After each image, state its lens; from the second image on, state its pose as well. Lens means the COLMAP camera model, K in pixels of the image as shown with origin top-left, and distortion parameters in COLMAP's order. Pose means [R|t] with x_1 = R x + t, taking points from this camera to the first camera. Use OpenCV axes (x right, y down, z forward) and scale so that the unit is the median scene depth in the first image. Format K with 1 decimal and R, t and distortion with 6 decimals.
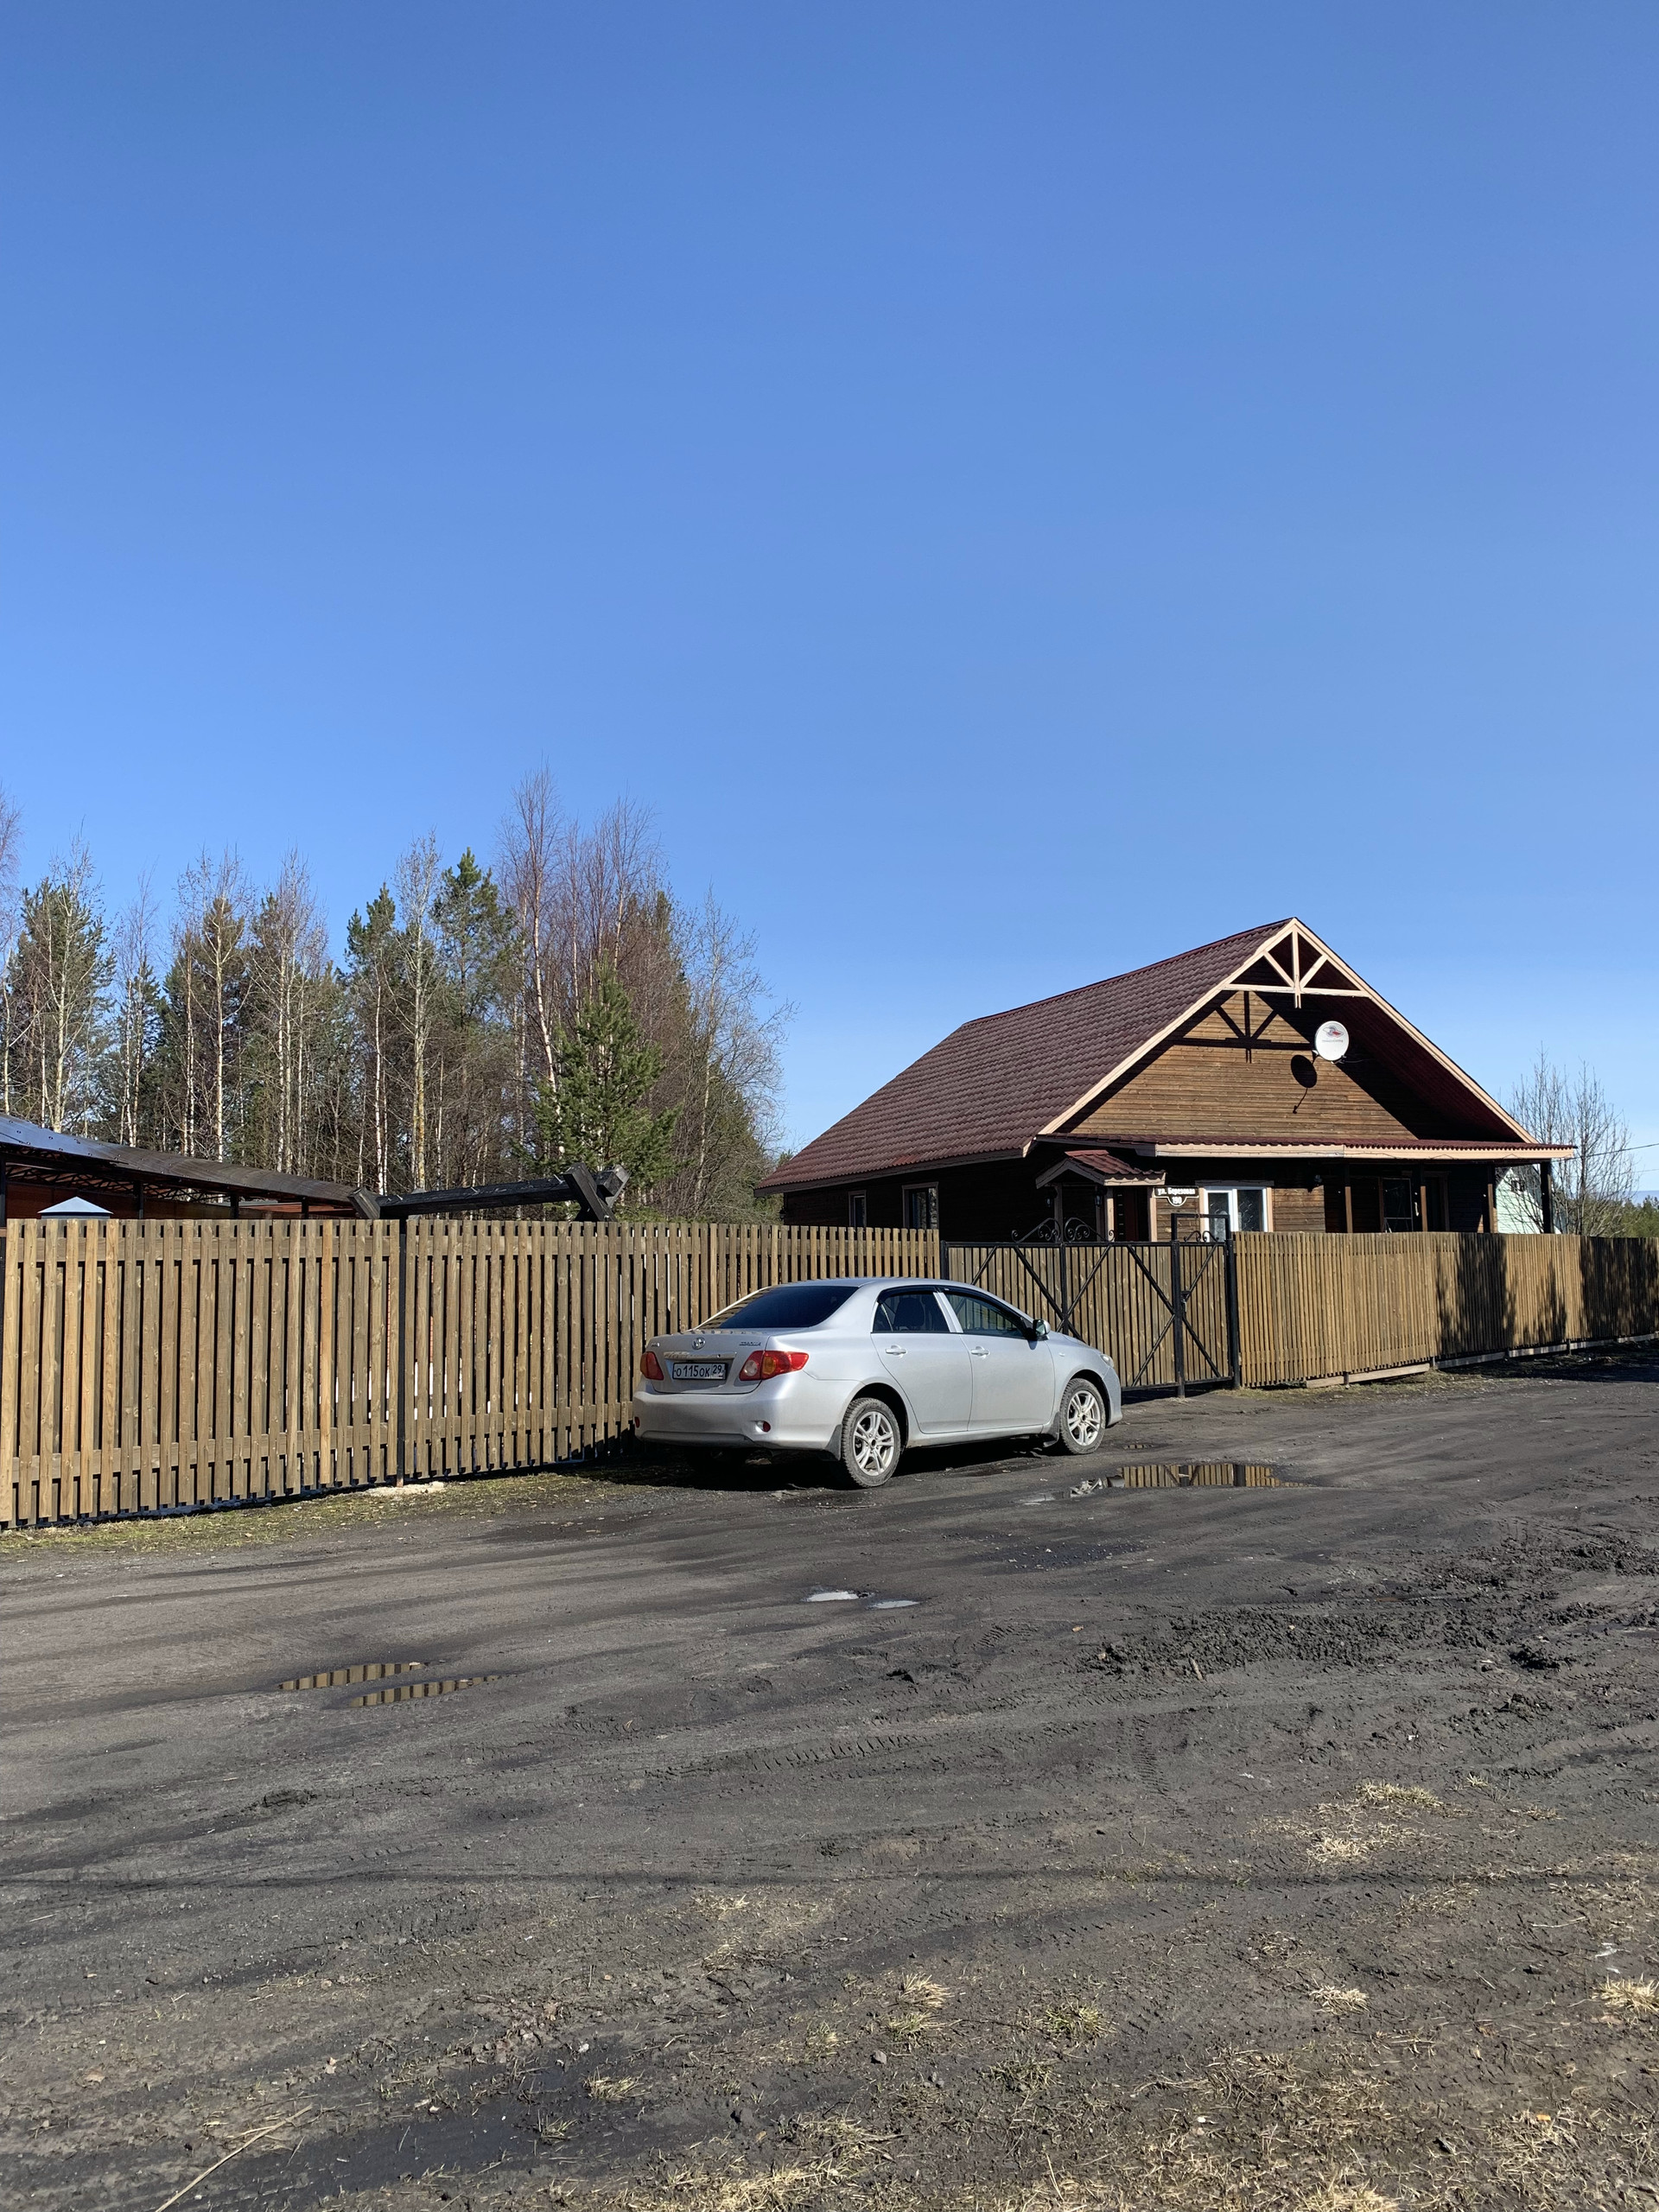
lens RADIAL K [[1701.1, 0, 792.9], [0, 1701.1, 1124.6], [0, 0, 1]] dist [0.078761, -0.134435]
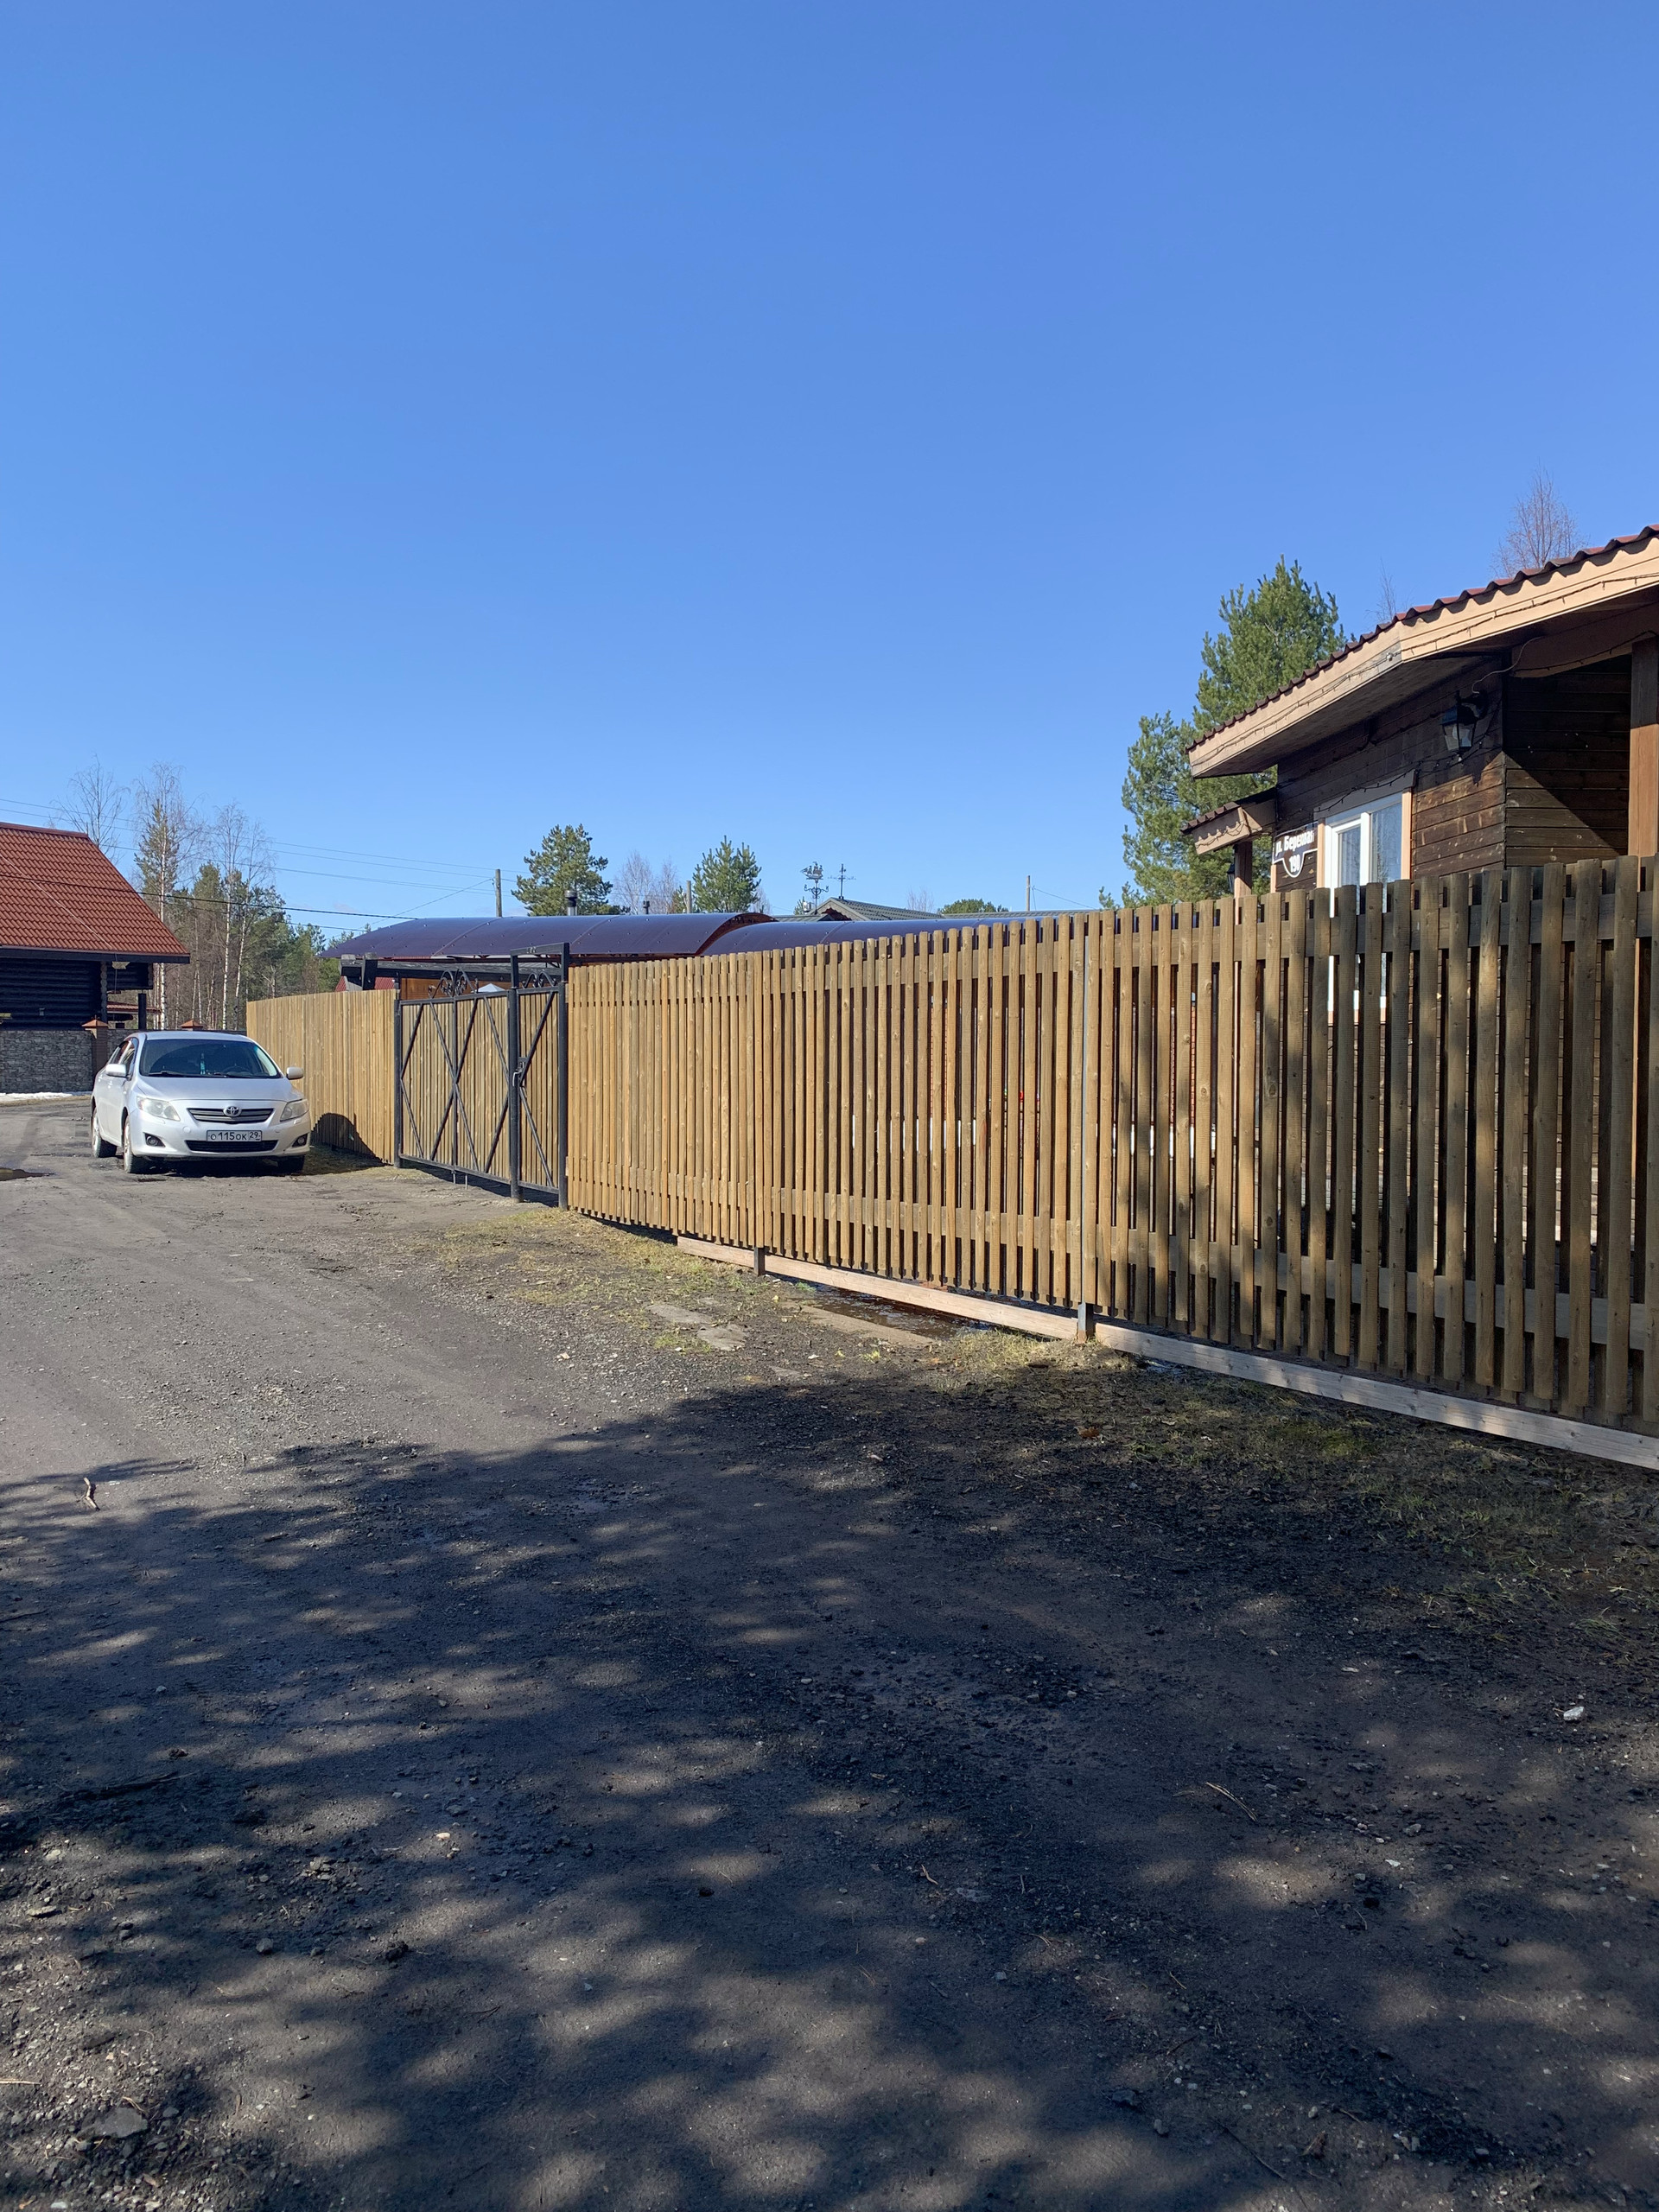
lens RADIAL K [[1701.1, 0, 838.2], [0, 1701.1, 1108.7], [0, 0, 1]] dist [0.078761, -0.134435]
pose [[-0.277560, 0.060881, -0.958777, 0.587984], [0.087026, 0.995480, 0.038018, 0.070657], [0.956759, -0.072886, -0.281603, 0.894332]]
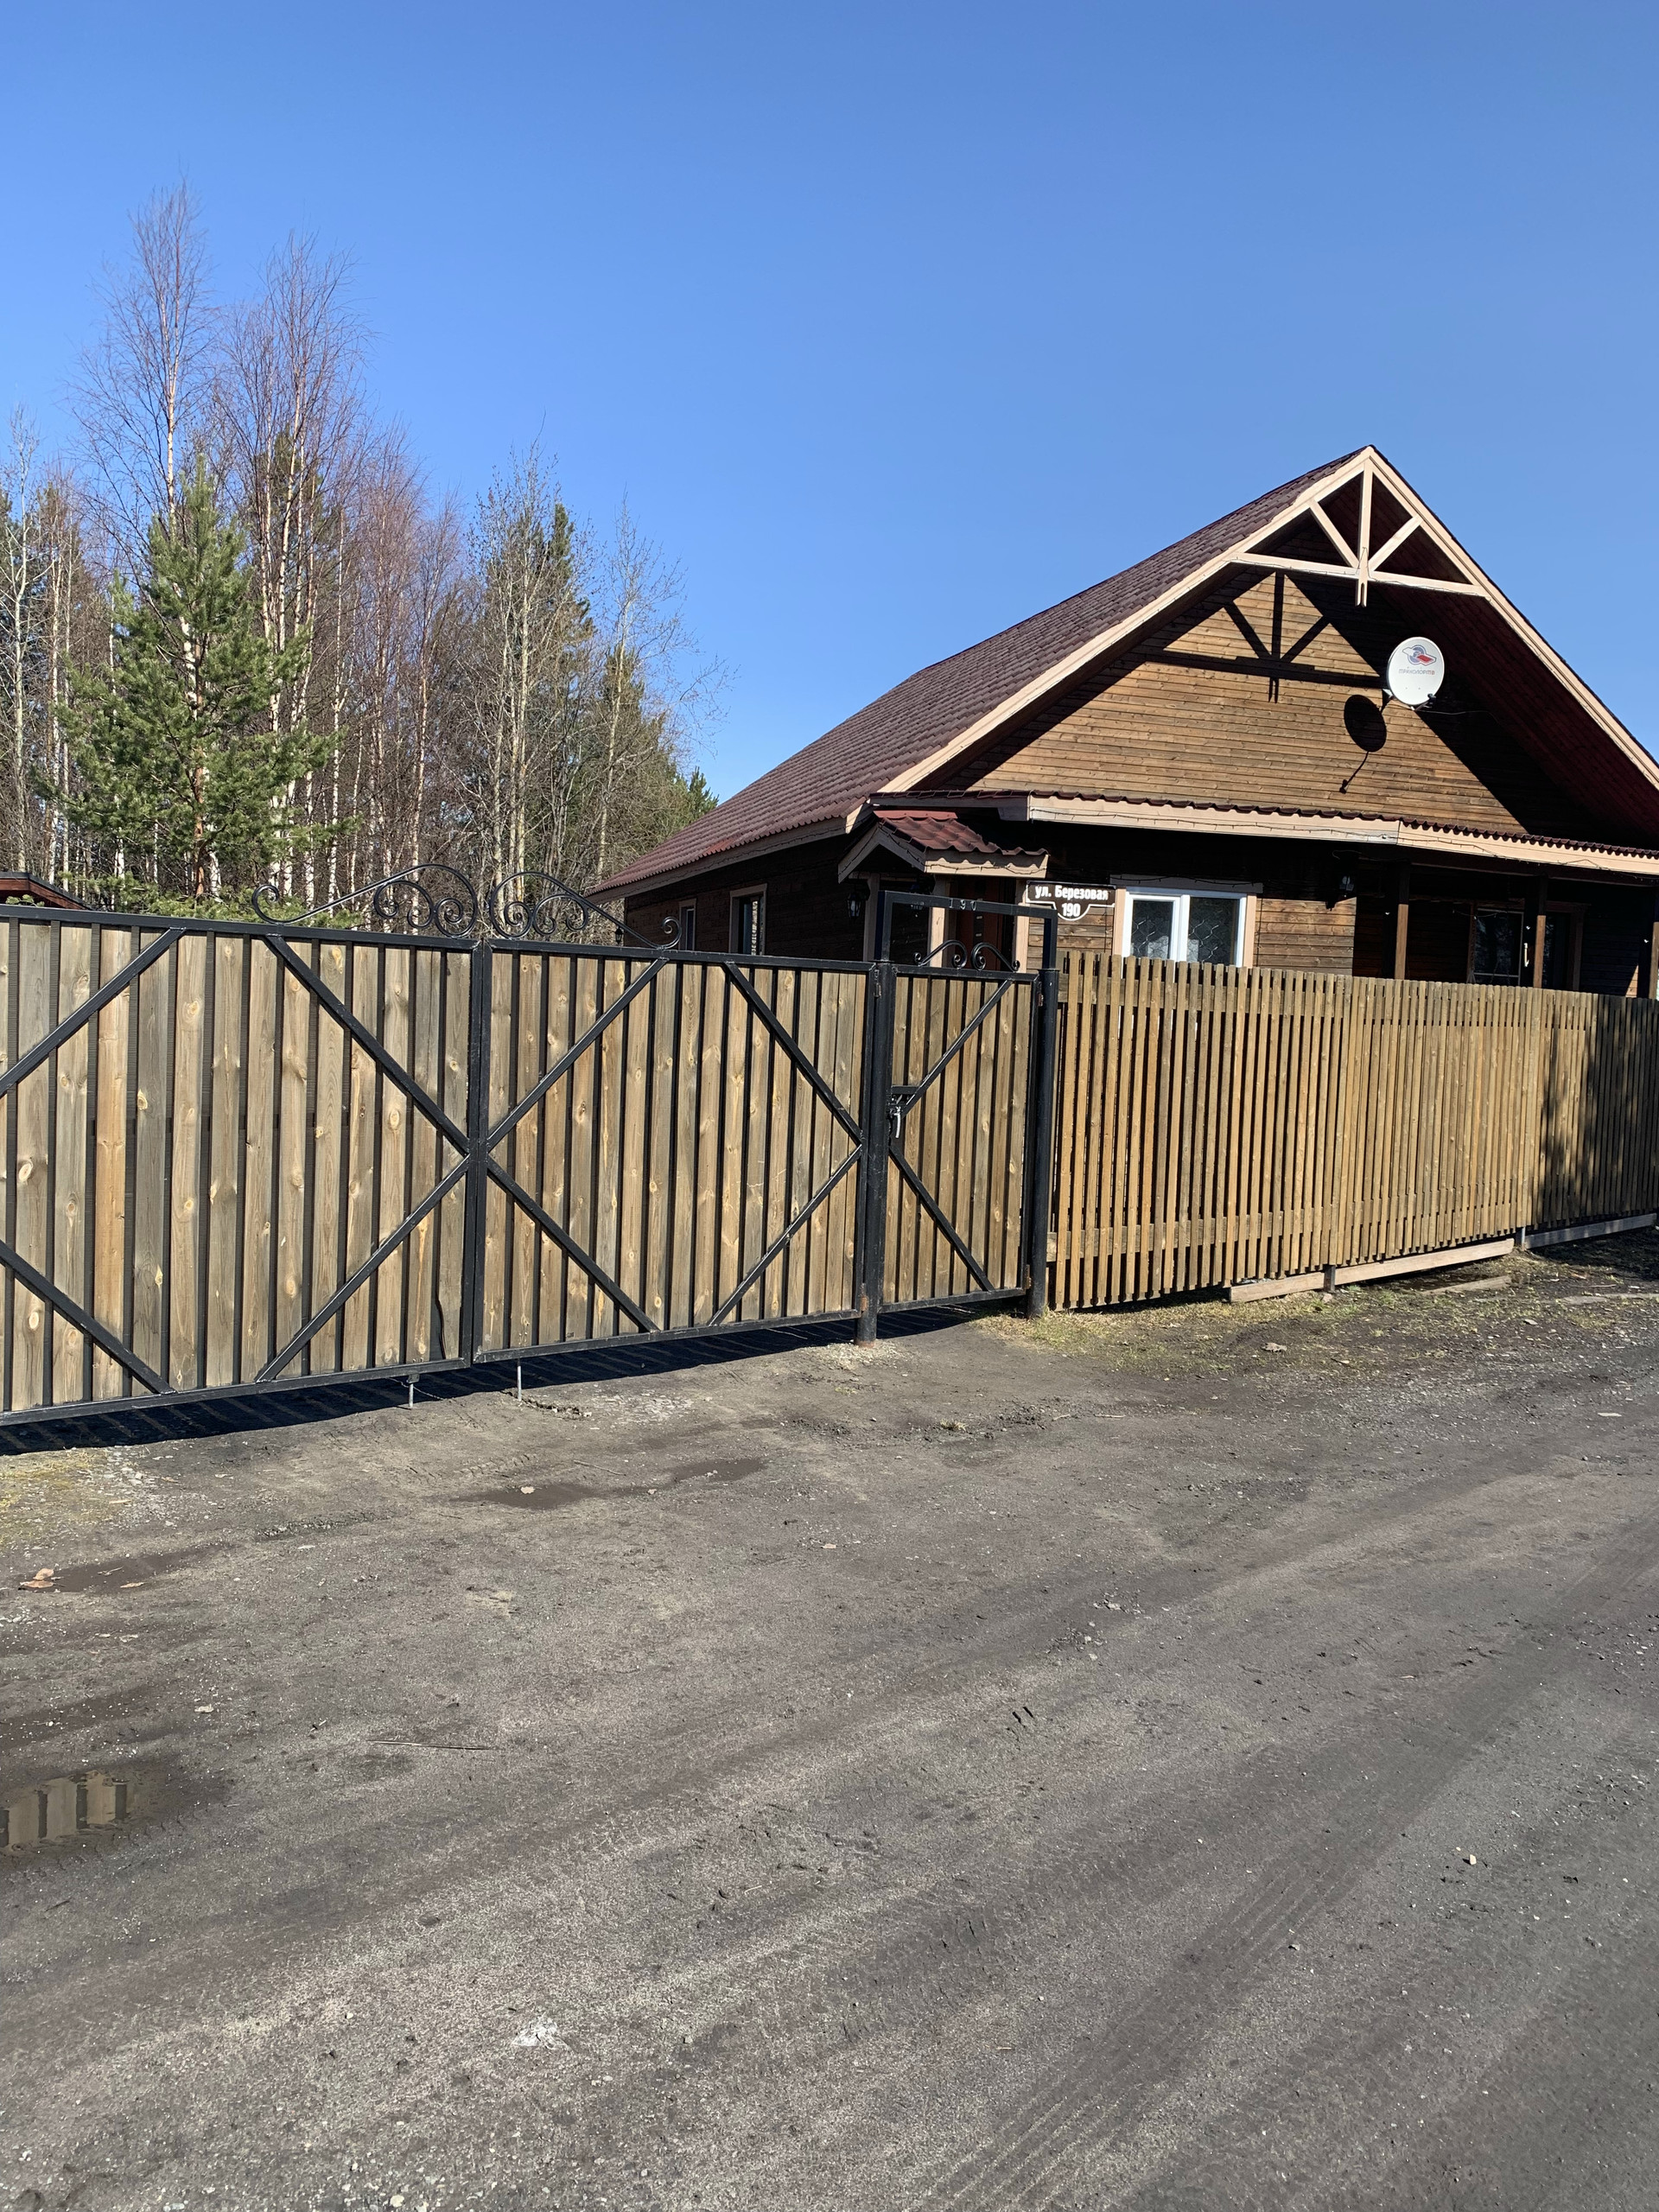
lens RADIAL K [[1701.1, 0, 830.8], [0, 1701.1, 1110.5], [0, 0, 1]] dist [0.078761, -0.134435]
pose [[0.997705, 0.053964, -0.040896, 0.155434], [-0.047894, 0.989396, 0.137116, 0.032901], [0.047861, -0.134843, 0.989710, 0.406735]]
